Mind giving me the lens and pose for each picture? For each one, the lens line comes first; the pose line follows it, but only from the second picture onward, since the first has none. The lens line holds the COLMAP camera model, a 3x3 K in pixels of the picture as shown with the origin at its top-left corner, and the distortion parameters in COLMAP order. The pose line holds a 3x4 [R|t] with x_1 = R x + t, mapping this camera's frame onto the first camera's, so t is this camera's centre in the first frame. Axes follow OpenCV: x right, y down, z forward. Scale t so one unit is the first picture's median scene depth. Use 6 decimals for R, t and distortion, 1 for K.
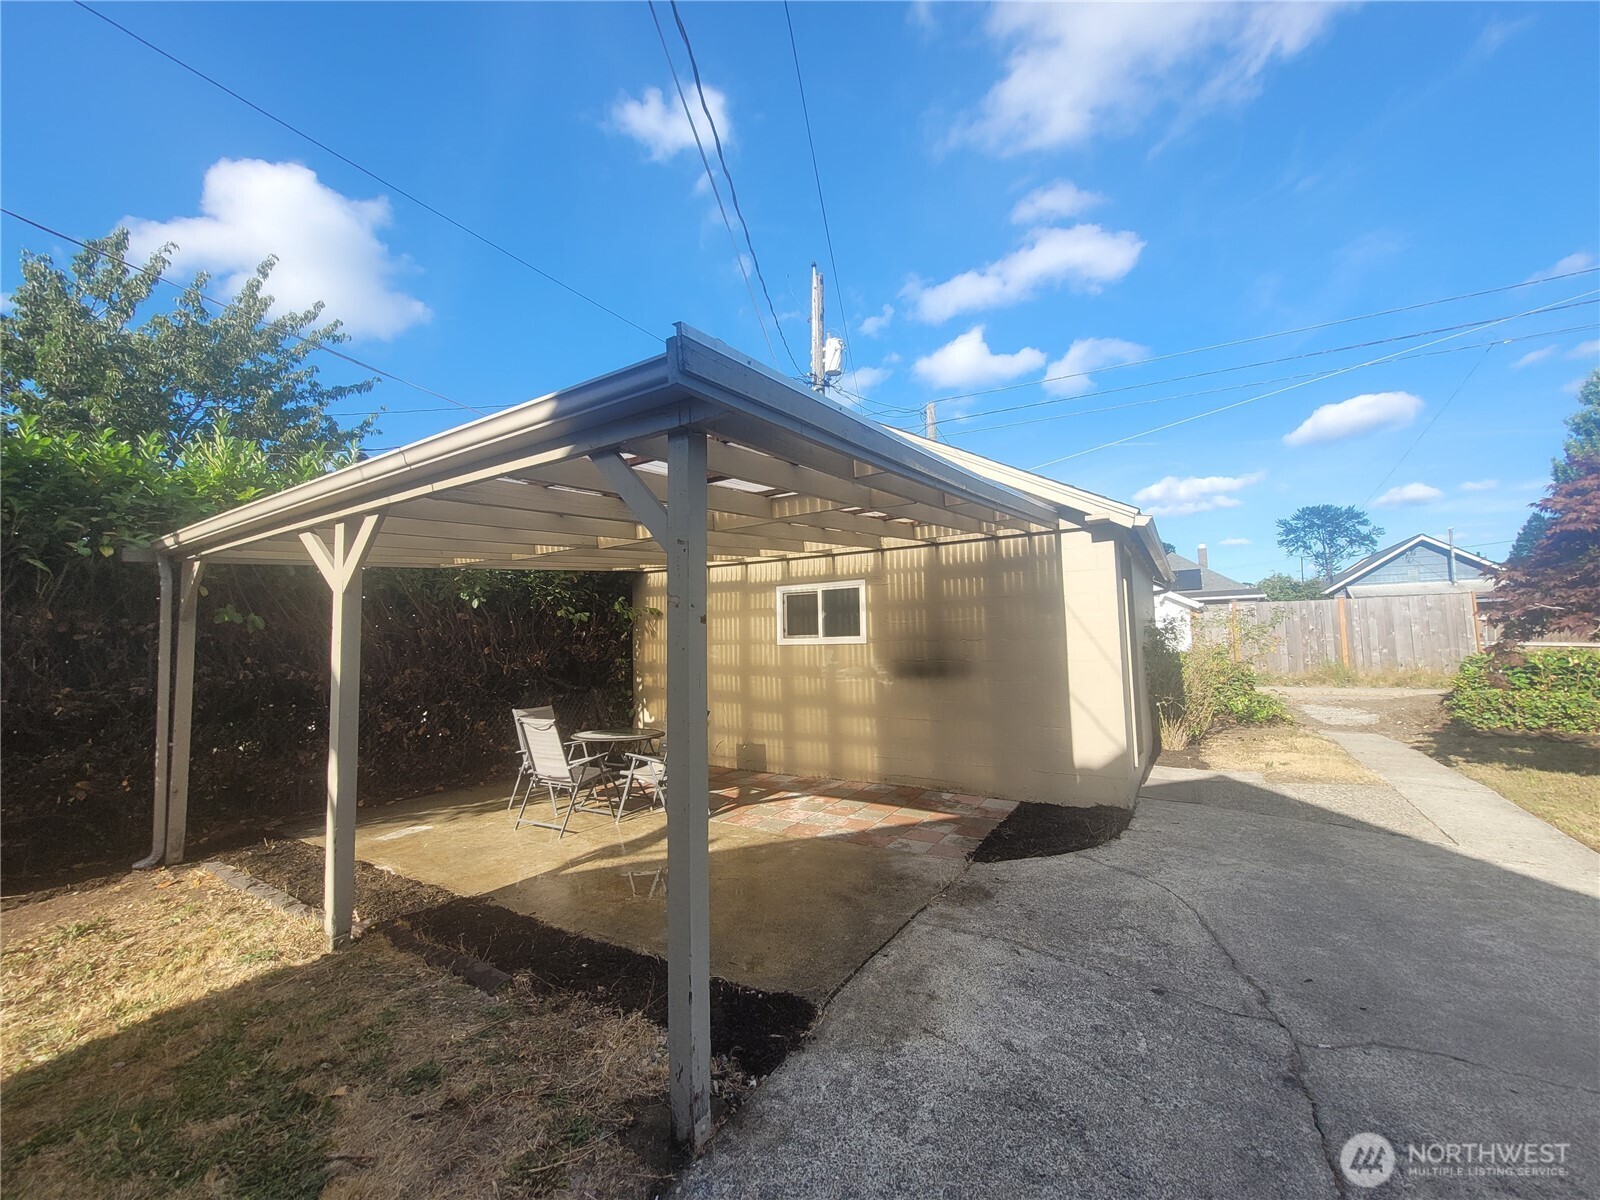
lens RADIAL K [[627.9, 0, 800.1], [0, 627.9, 597.8], [0, 0, 1]] dist [0.000701, 0.000135]
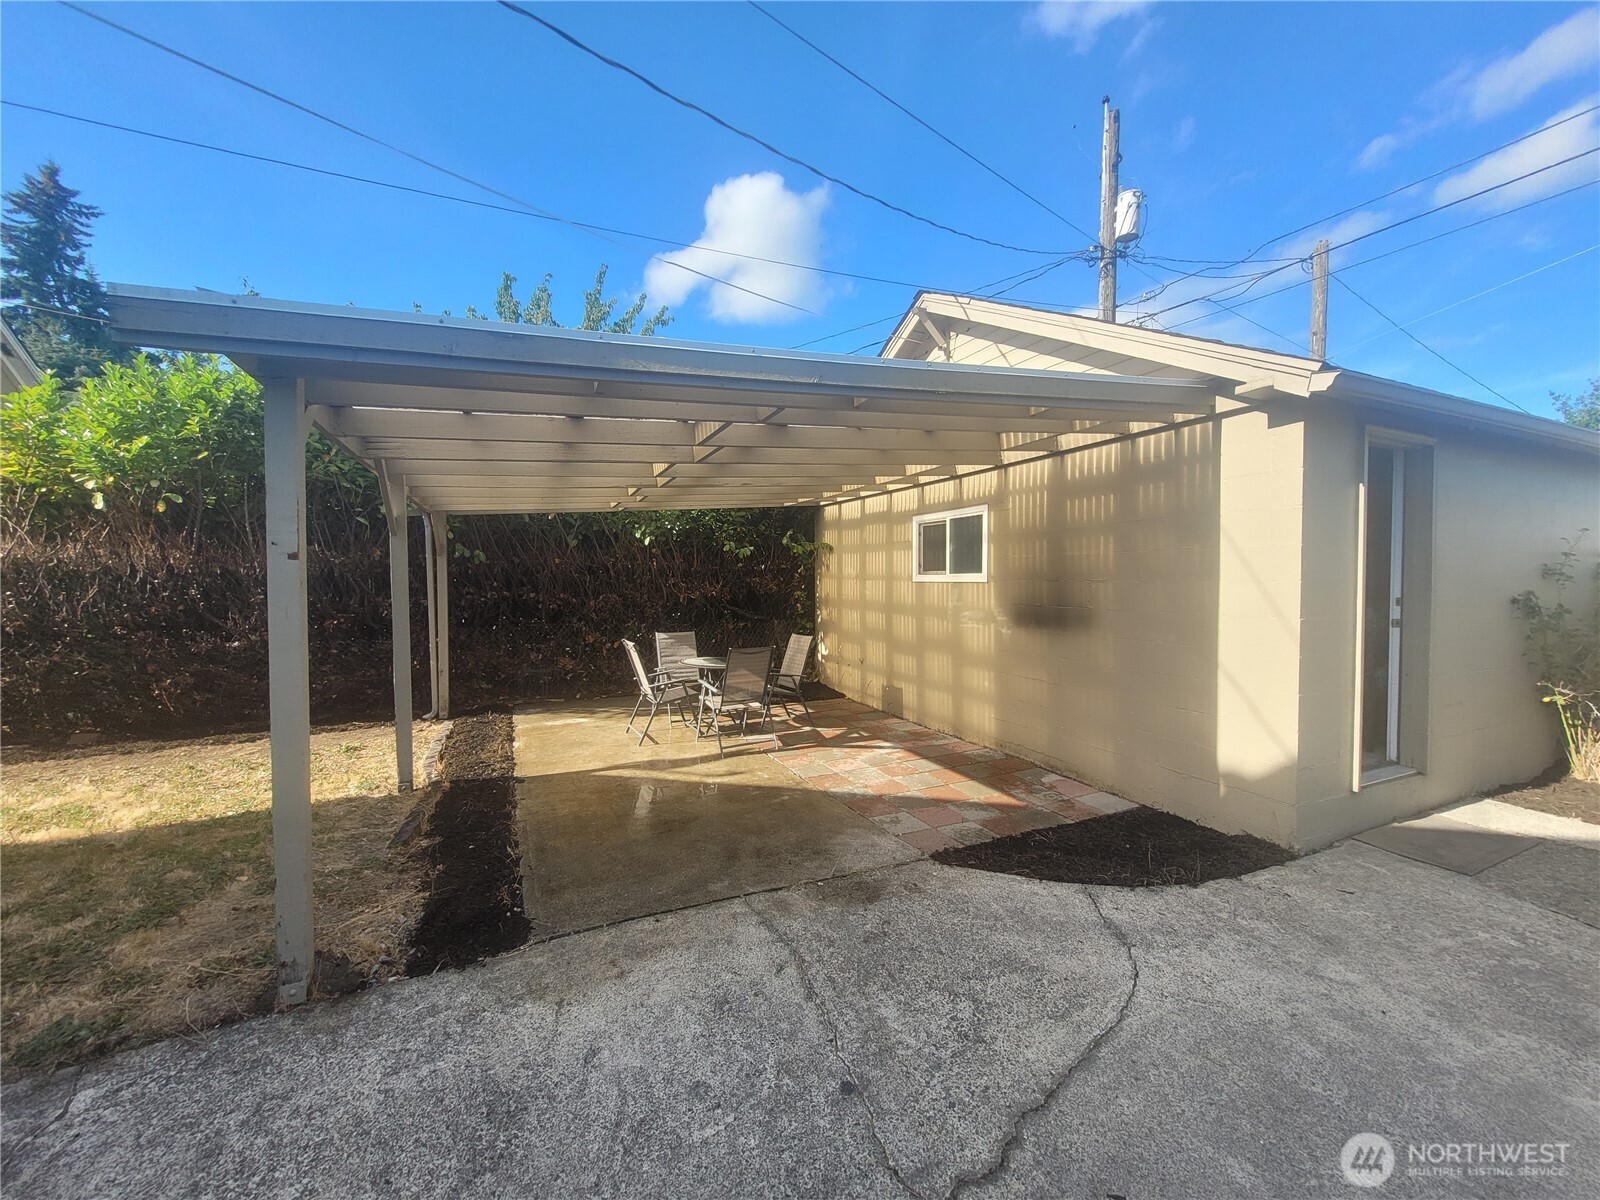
lens RADIAL K [[627.9, 0, 799.6], [0, 627.9, 597.8], [0, 0, 1]] dist [0.000701, 0.000135]
pose [[0.833837, 0.036449, -0.550807, 0.429204], [0.022341, 0.994772, 0.099648, 0.006385], [0.551559, -0.095396, 0.828663, 0.213302]]
